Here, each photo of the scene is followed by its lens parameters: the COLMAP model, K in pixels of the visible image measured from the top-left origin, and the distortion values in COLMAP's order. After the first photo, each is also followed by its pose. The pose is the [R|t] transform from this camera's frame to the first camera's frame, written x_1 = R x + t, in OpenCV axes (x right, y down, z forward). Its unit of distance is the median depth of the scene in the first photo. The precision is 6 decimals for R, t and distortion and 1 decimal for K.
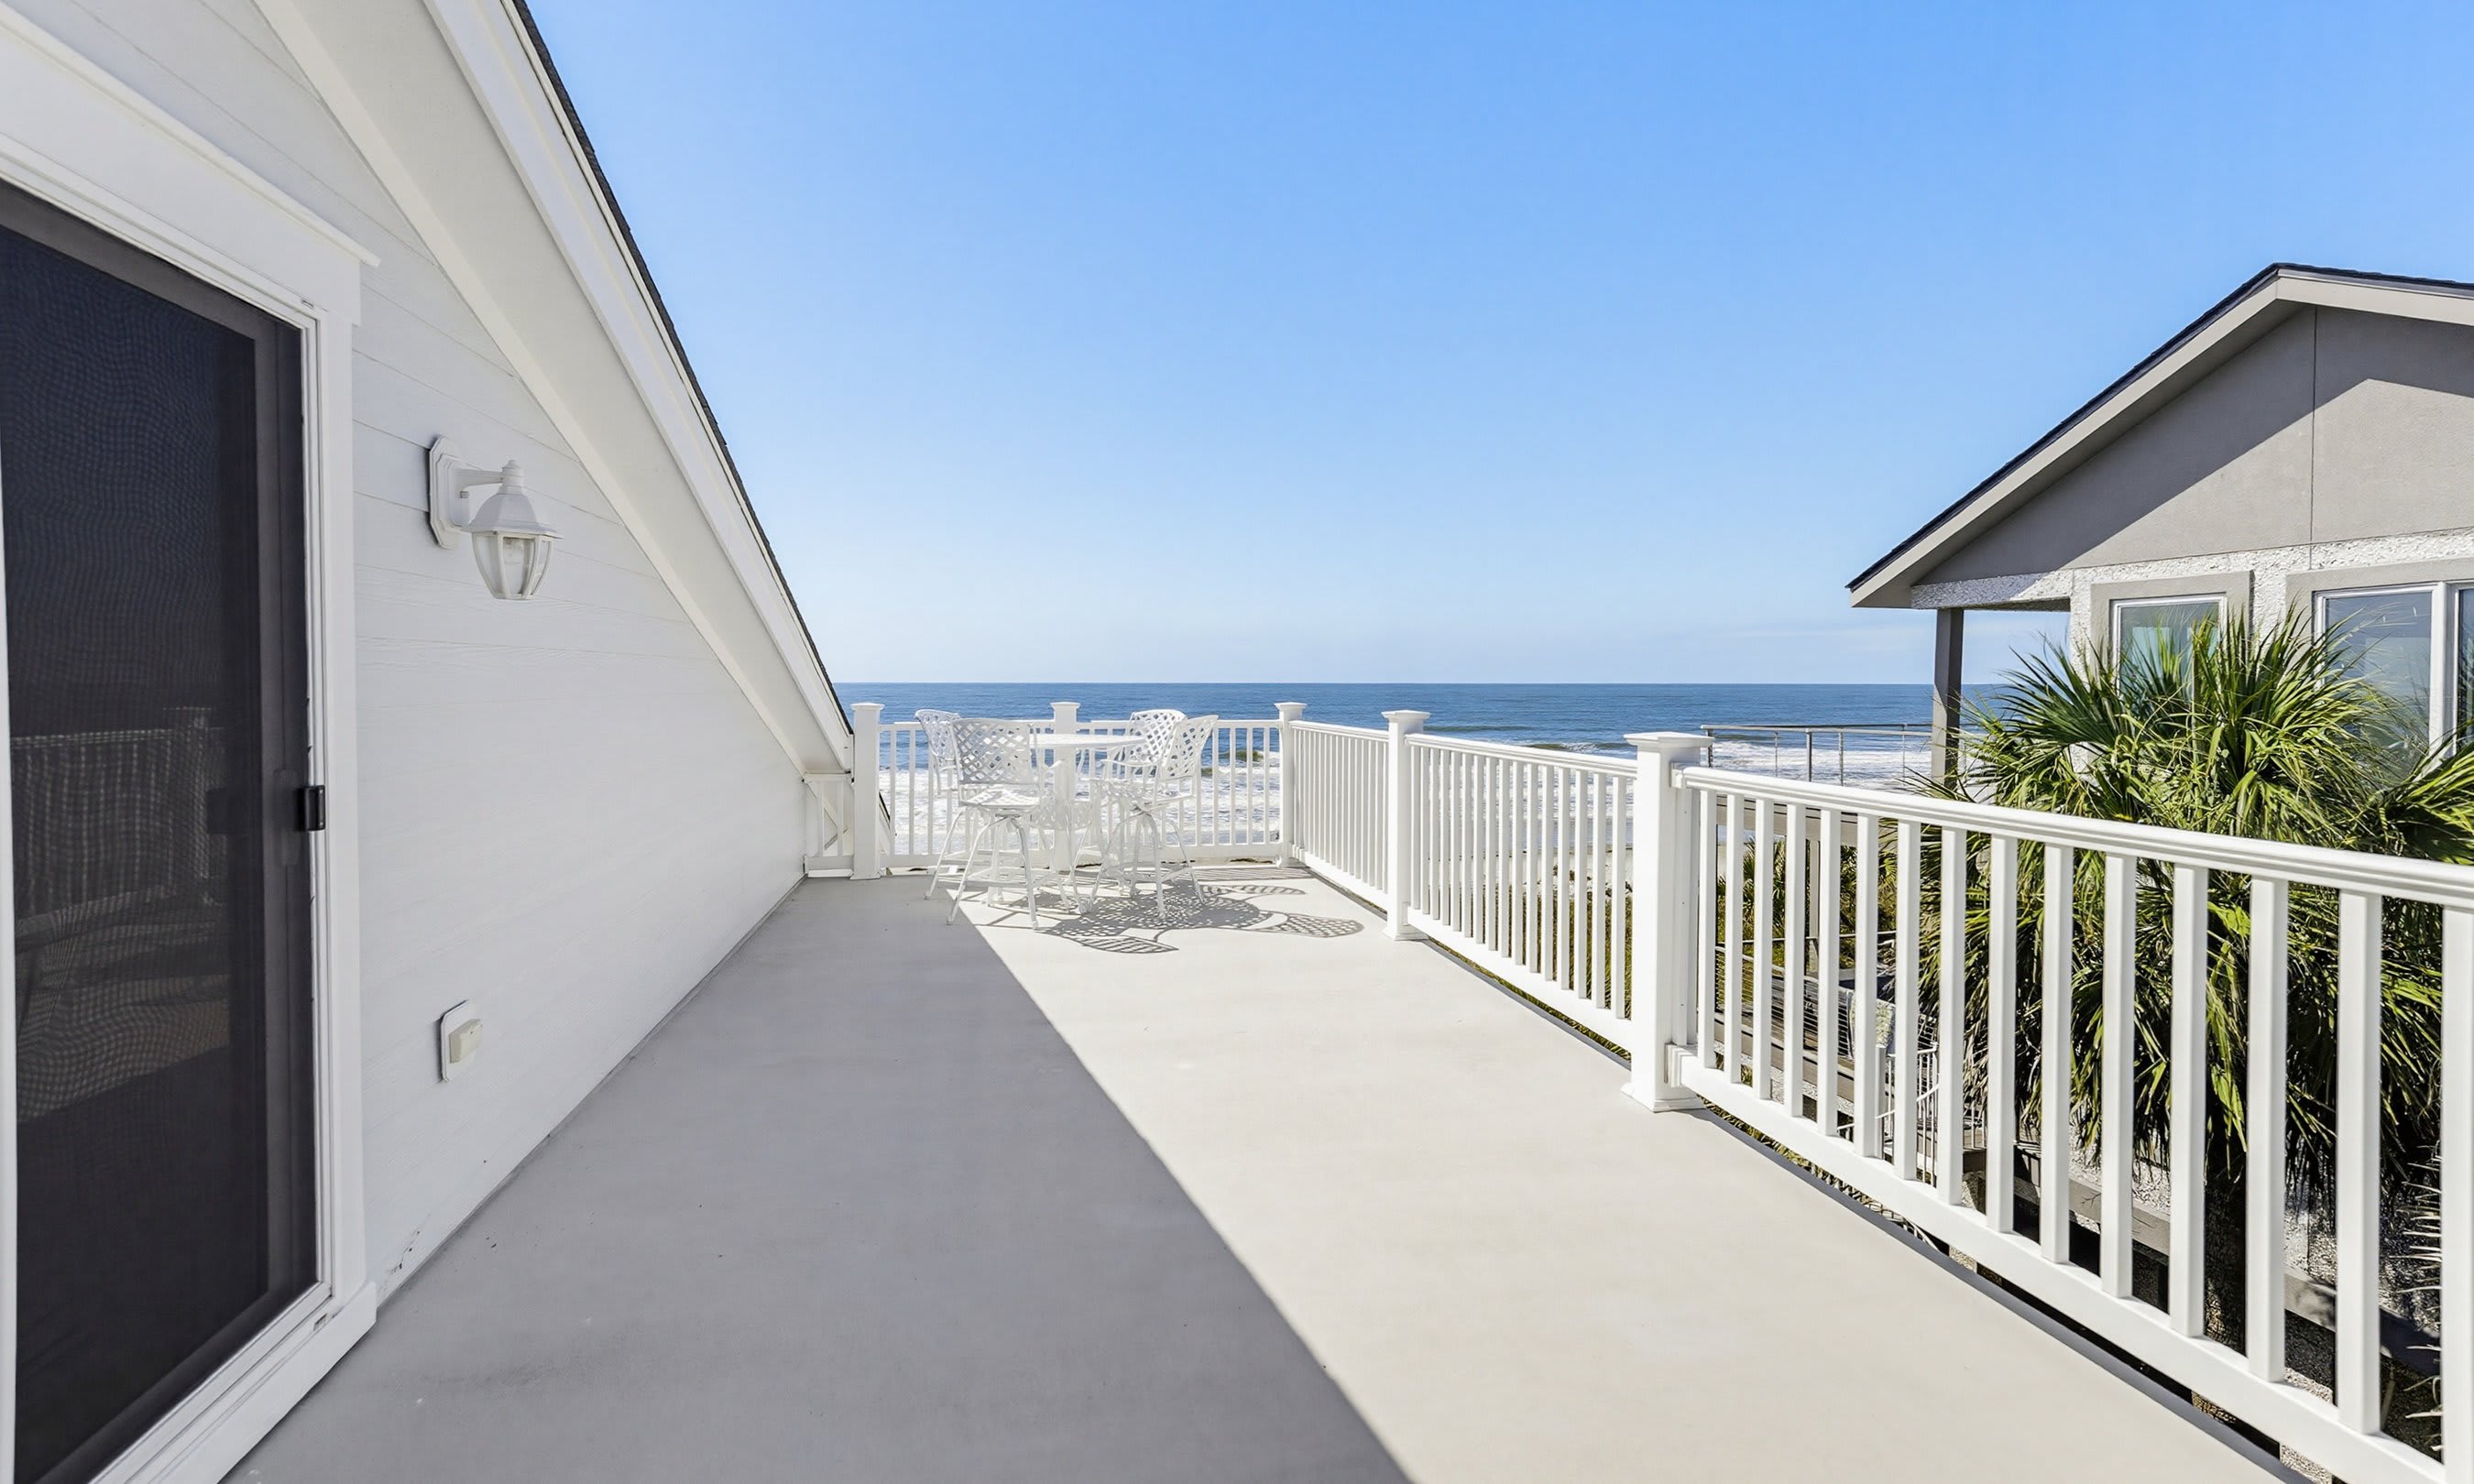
lens RADIAL K [[1205.7, 0, 1237.0], [0, 1205.7, 742.0], [0, 0, 1]] dist [-0.055265, -0.000005]
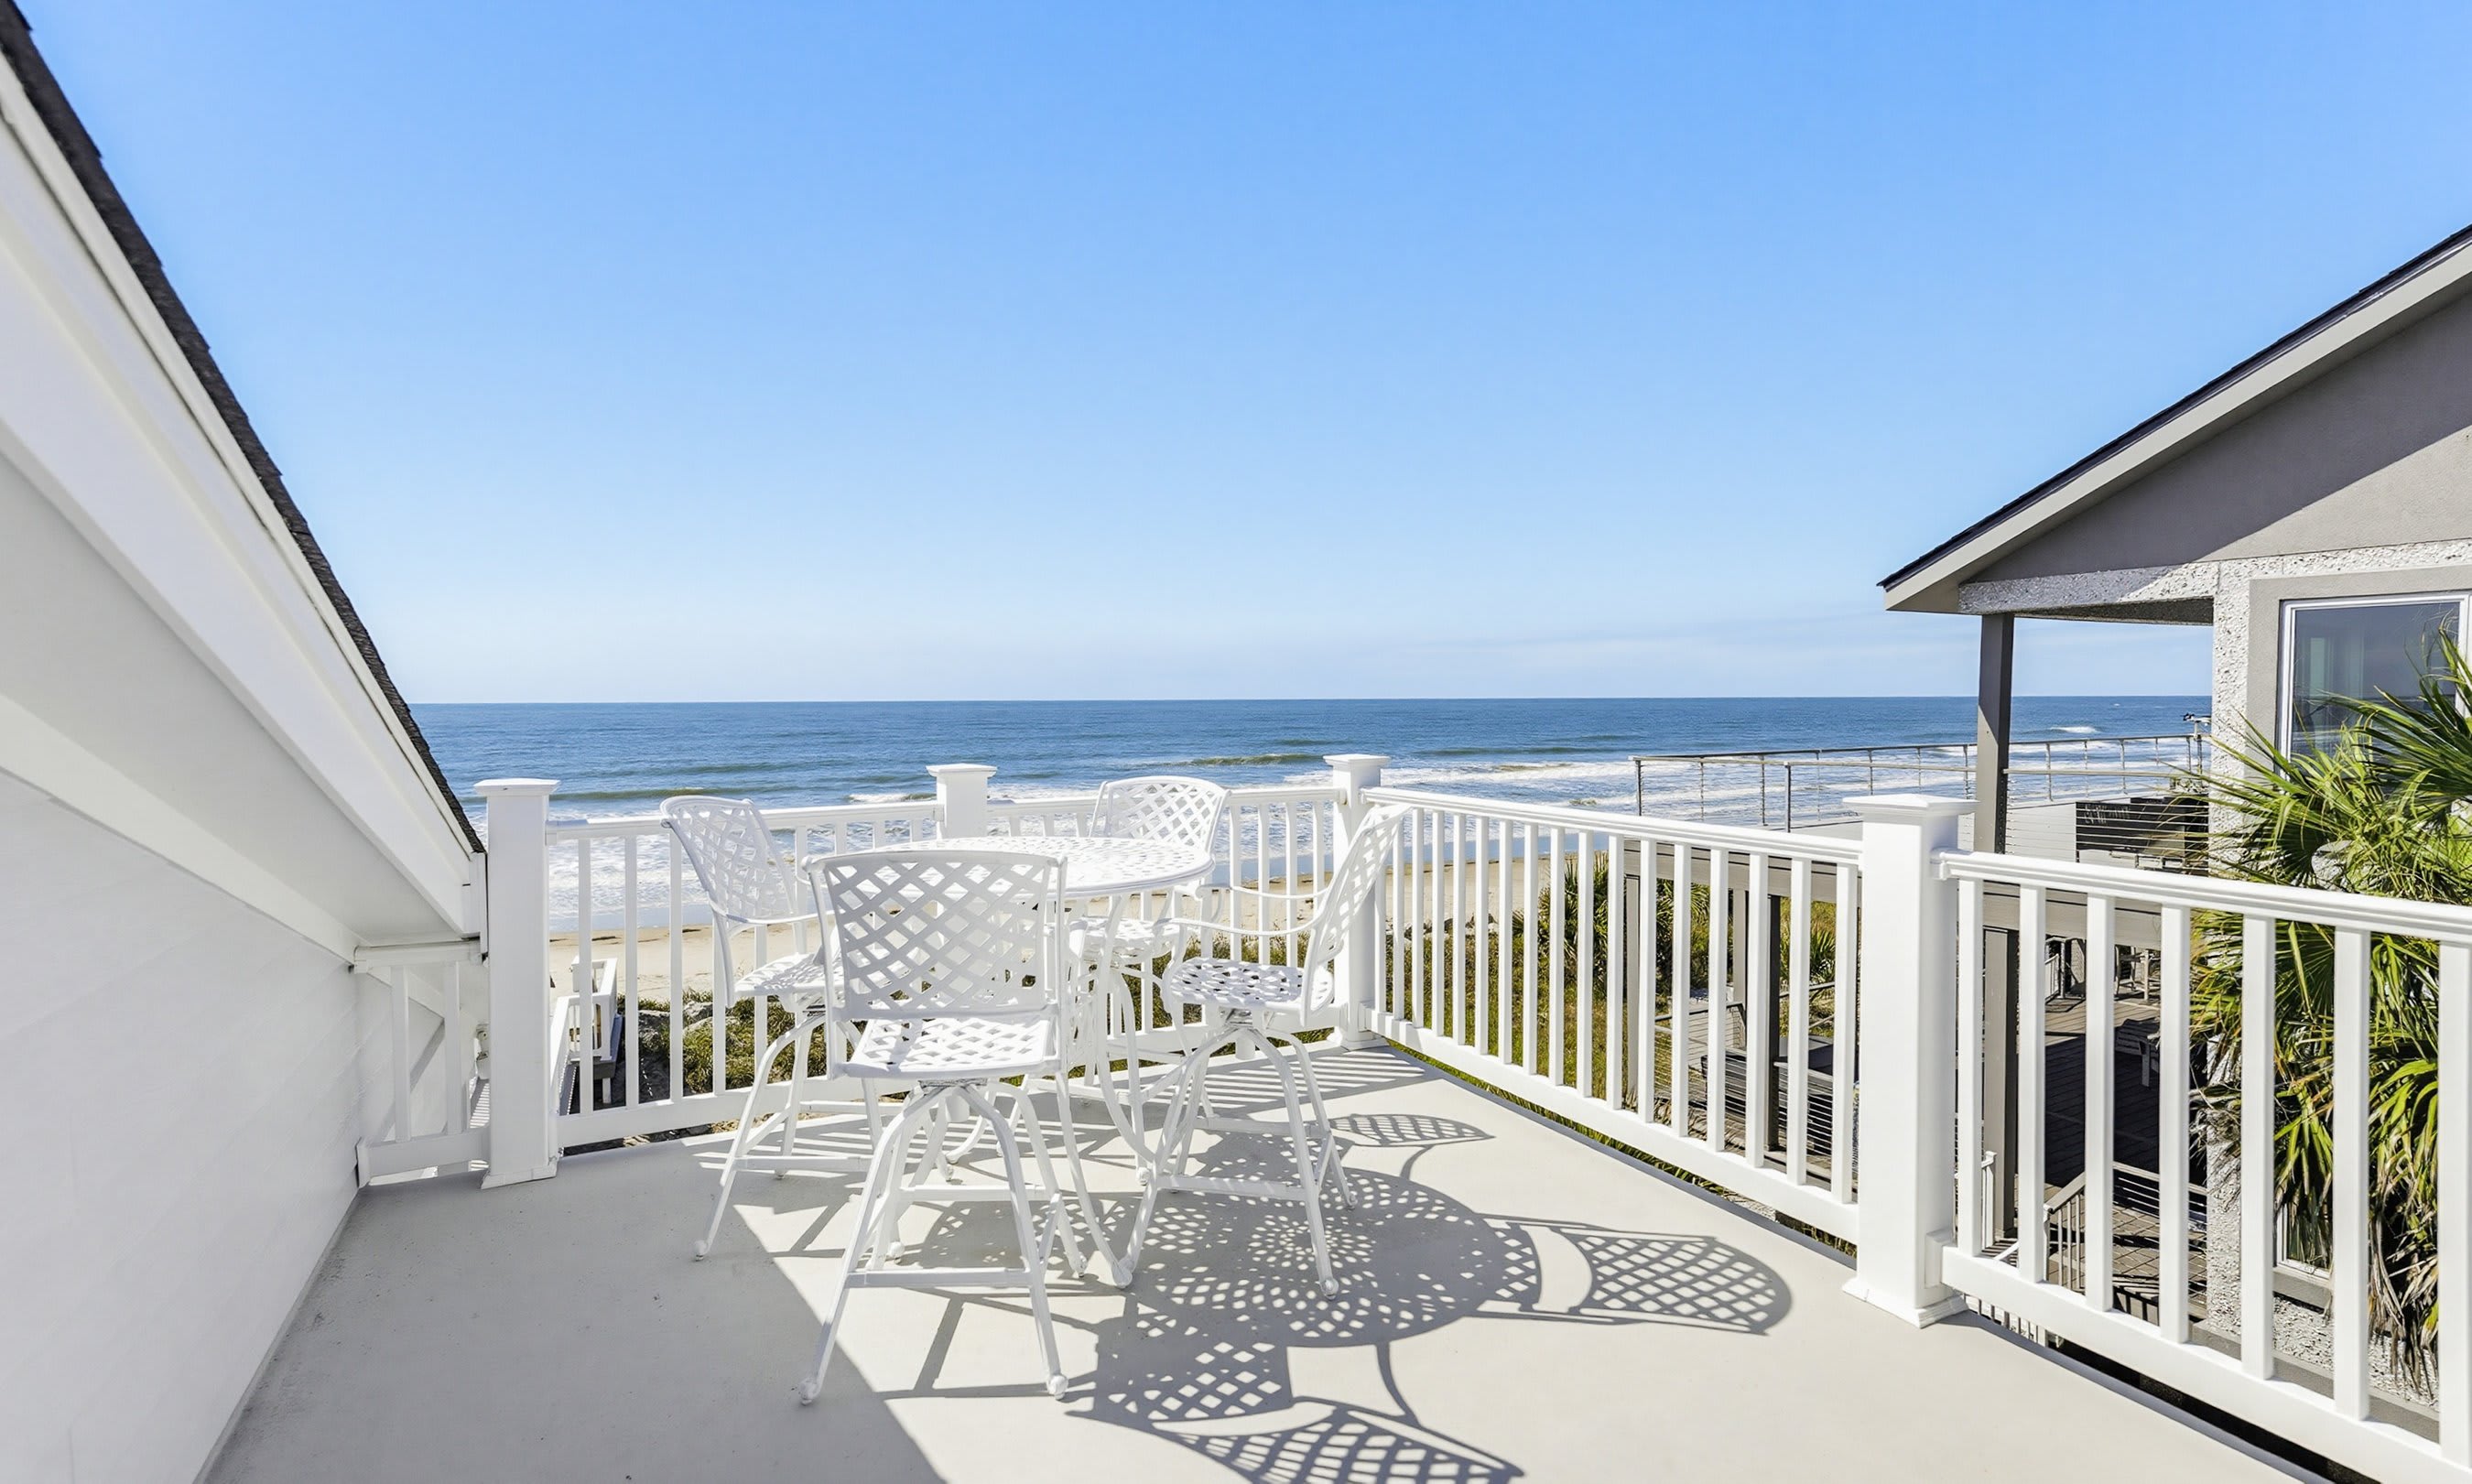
lens RADIAL K [[1204.8, 0, 1236.0], [0, 1204.8, 742.0], [0, 0, 1]] dist [-0.055265, -0.000005]
pose [[0.961654, -0.019739, 0.273555, -0.123826], [0.024645, 0.999591, -0.014507, -0.026259], [-0.273157, 0.020692, 0.961747, 0.372611]]
